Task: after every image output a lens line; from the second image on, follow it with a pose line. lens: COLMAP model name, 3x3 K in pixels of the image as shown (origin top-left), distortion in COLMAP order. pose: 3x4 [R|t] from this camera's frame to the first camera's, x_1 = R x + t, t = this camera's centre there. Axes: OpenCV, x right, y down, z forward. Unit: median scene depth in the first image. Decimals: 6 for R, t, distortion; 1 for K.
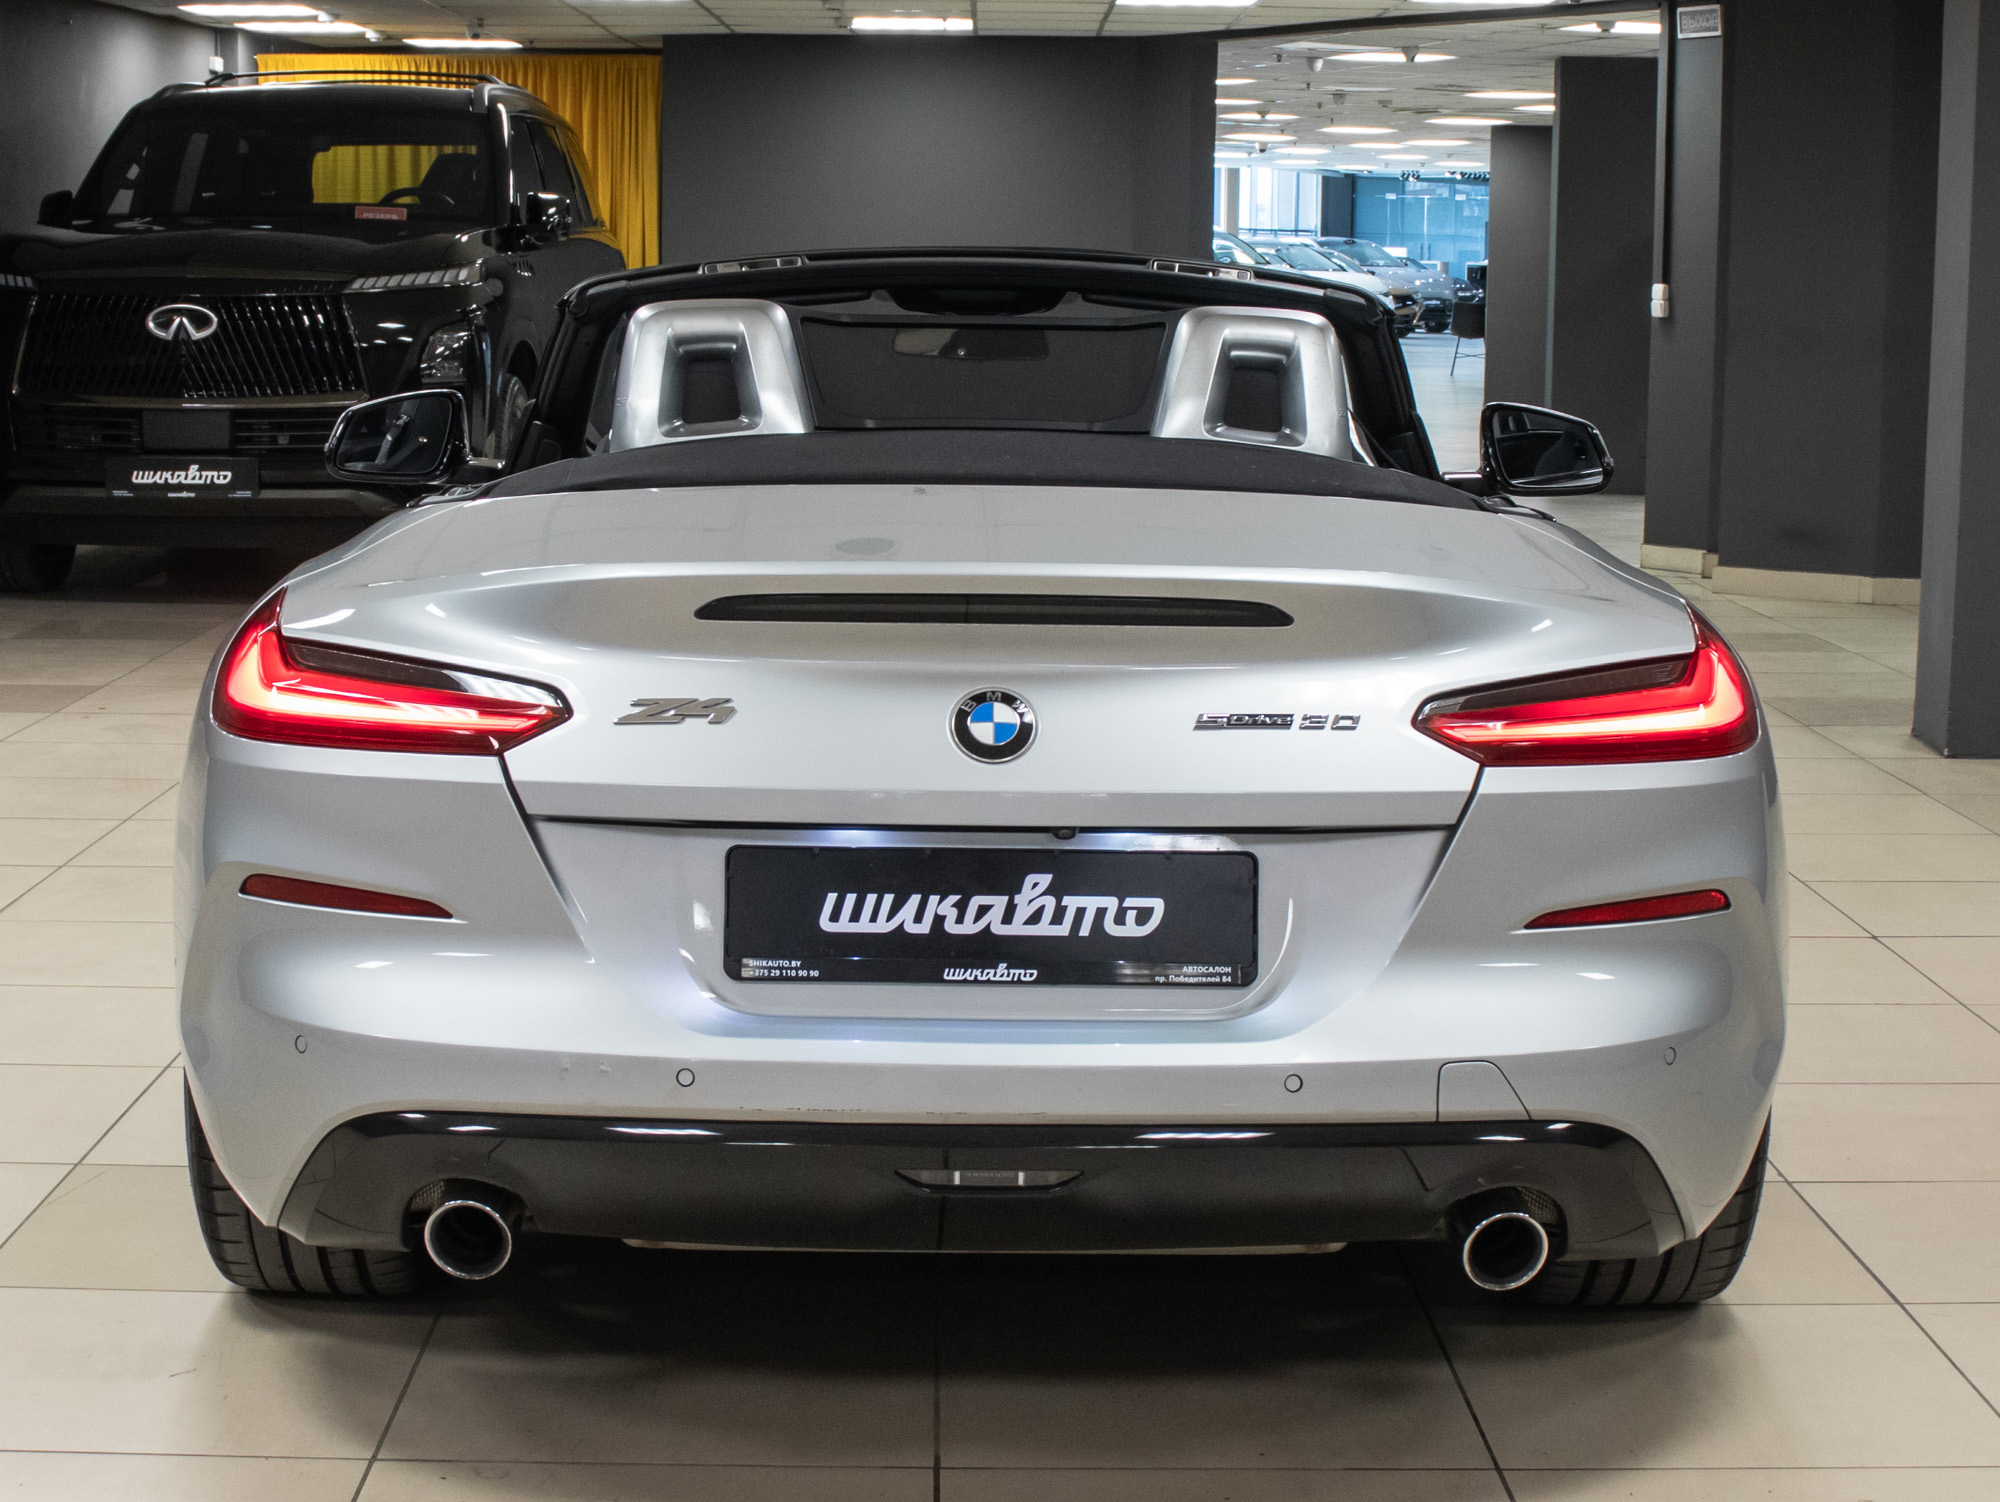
lens RADIAL K [[3584.8, 0, 996.6], [0, 3584.8, 870.3], [0, 0, 1]] dist [-0.199074, 0.291604]
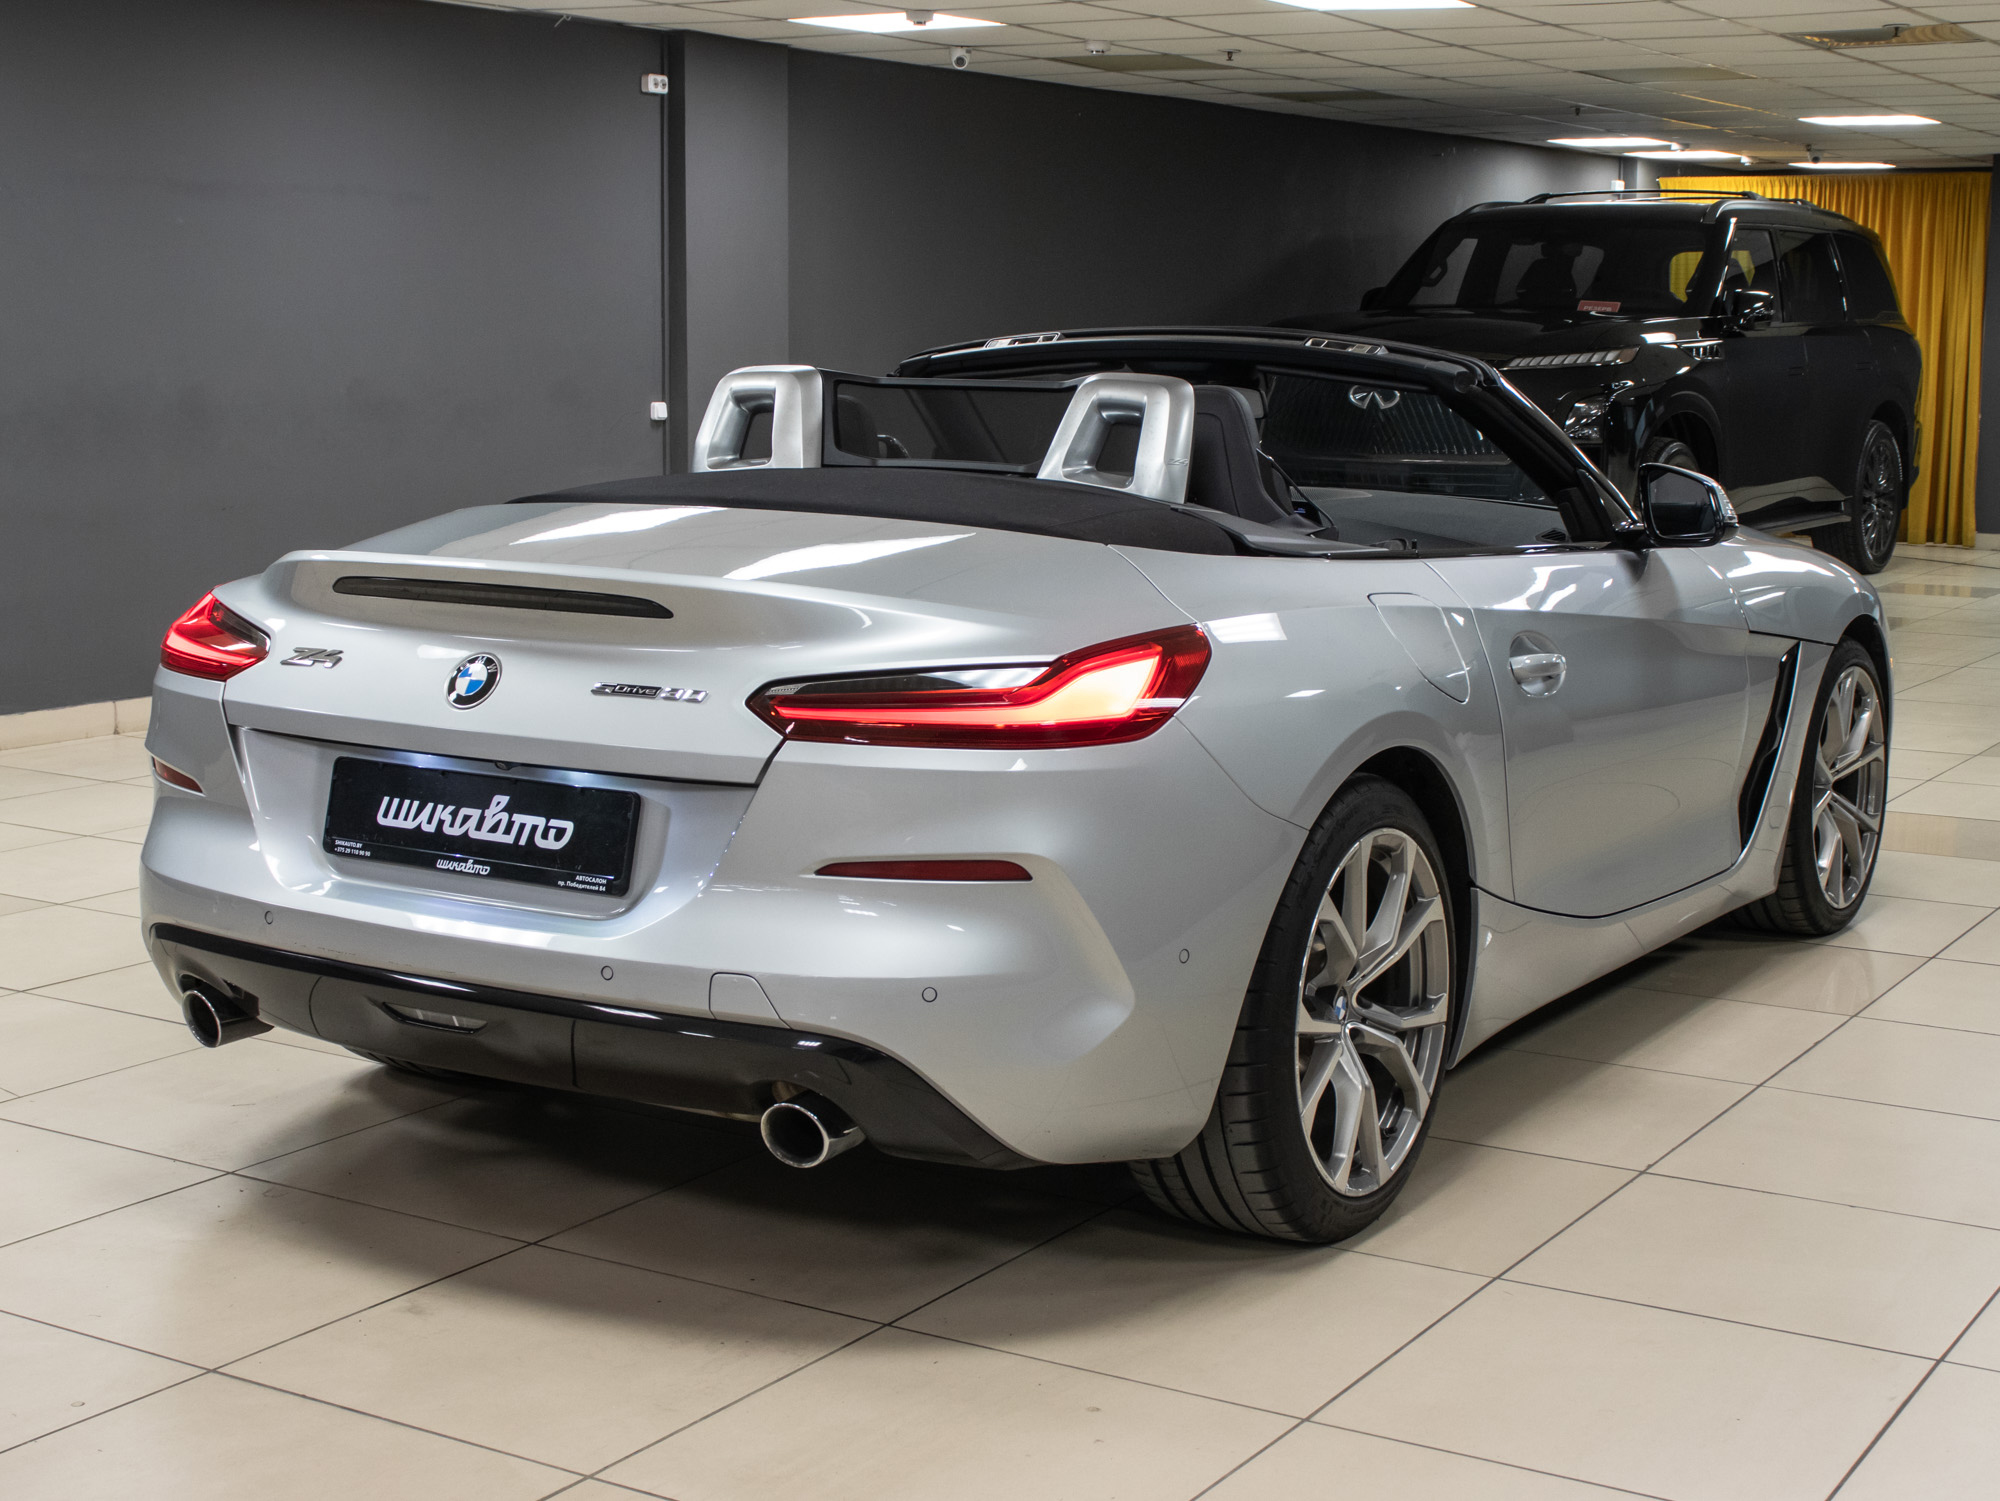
lens RADIAL K [[2855.8, 0, 1000.0], [0, 2855.8, 750.5], [0, 0, 1]] dist [-0.030767, 0.009802]
pose [[0.840052, 0.074762, -0.537330, 0.730942], [-0.091172, 0.995827, -0.003982, -0.028061], [0.534790, 0.052335, 0.843363, 0.205375]]
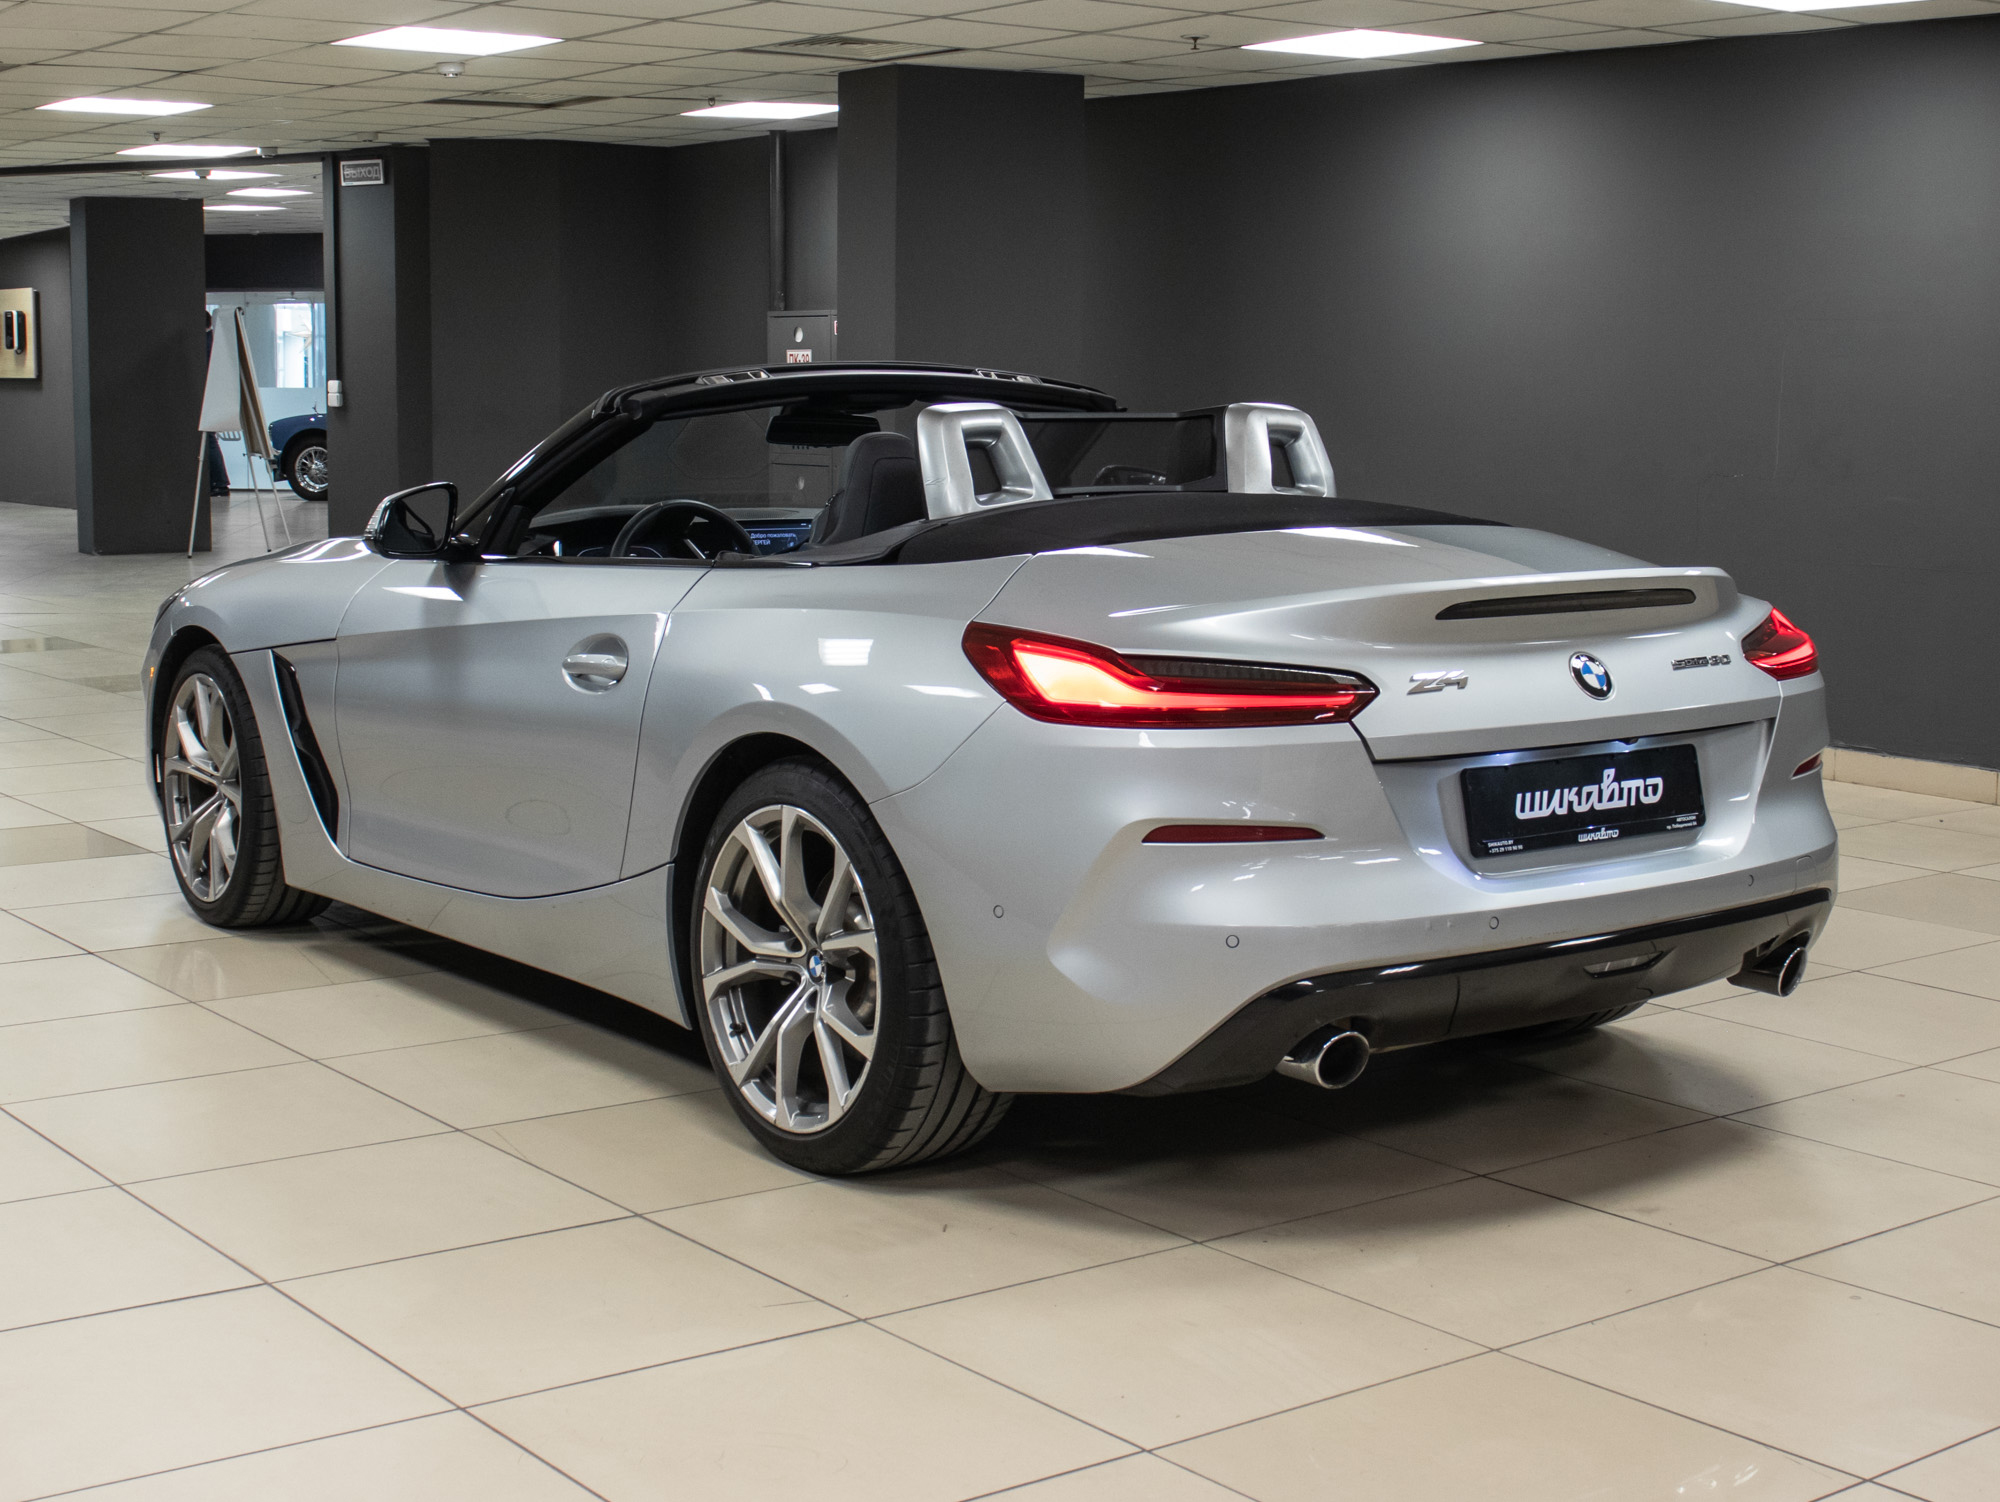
lens RADIAL K [[2893.8, 0, 1000.0], [0, 2893.8, 751.0], [0, 0, 1]] dist [-0.154515, 0.035026]
pose [[0.811186, -0.088119, 0.578111, -0.927860], [0.106098, 0.994352, 0.002693, -0.038359], [-0.575083, 0.059152, 0.815954, 0.125253]]
